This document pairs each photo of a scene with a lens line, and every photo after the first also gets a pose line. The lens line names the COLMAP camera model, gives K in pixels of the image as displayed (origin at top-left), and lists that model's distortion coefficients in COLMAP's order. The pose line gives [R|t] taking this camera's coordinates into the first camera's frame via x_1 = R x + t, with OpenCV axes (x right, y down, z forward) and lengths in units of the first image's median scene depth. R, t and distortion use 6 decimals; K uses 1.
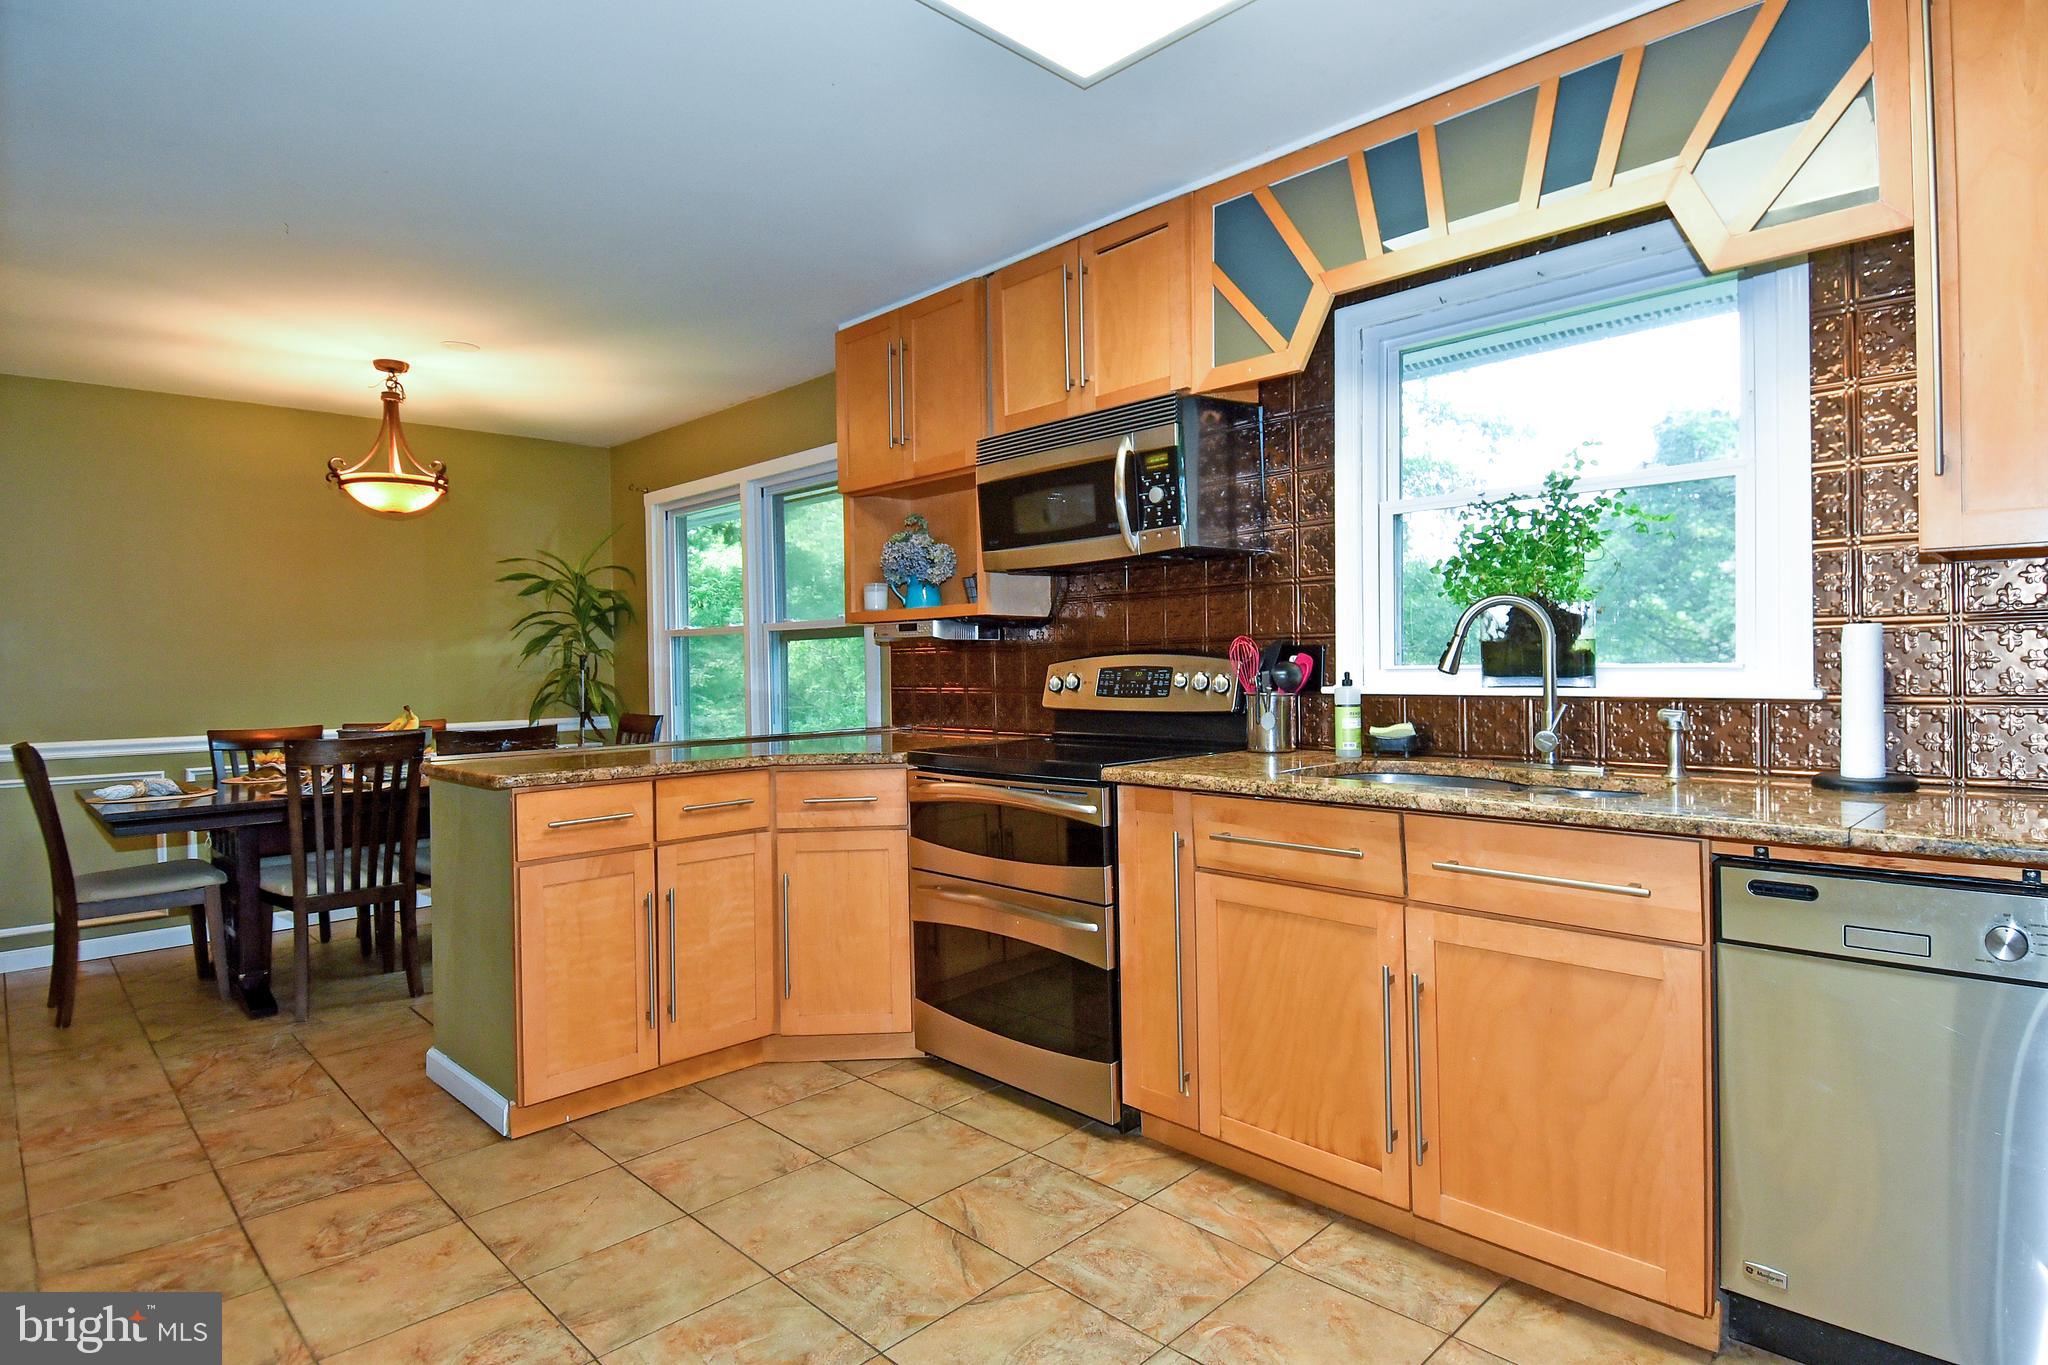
lens RADIAL K [[1070.0, 0, 1030.4], [0, 1070.0, 672.1], [0, 0, 1]] dist [0.022118, -0.035951]
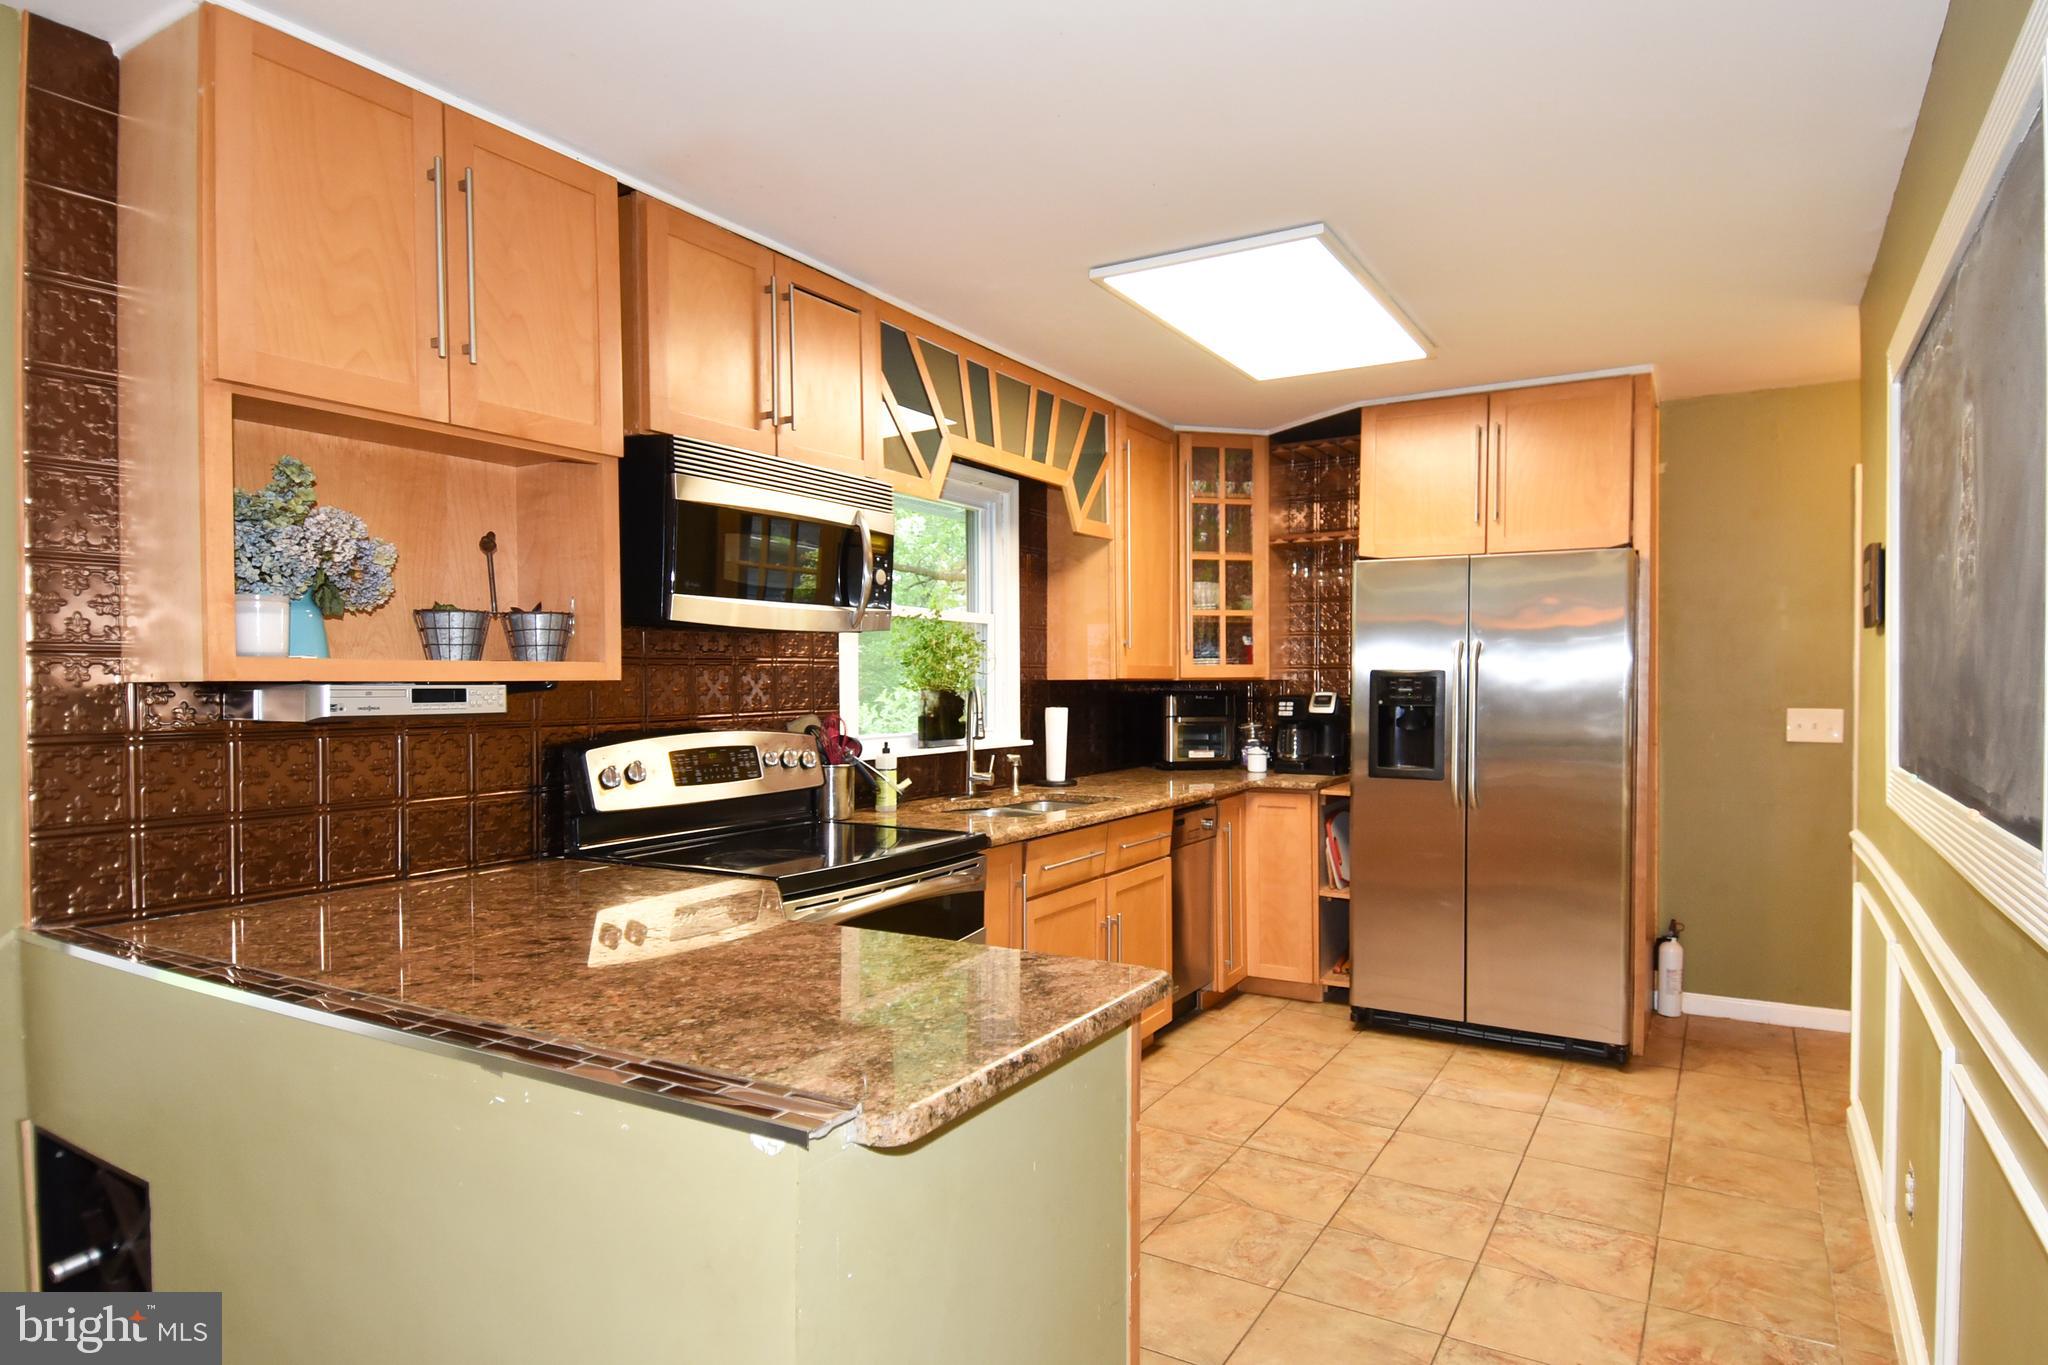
lens RADIAL K [[1187.0, 0, 1014.0], [0, 1187.0, 699.3], [0, 0, 1]] dist [0.062419, -0.079692]
pose [[-0.244316, -0.005723, 0.969679, -1.103260], [0.007198, 0.999944, 0.007715, -0.060243], [-0.969669, 0.008865, -0.244261, 1.241442]]
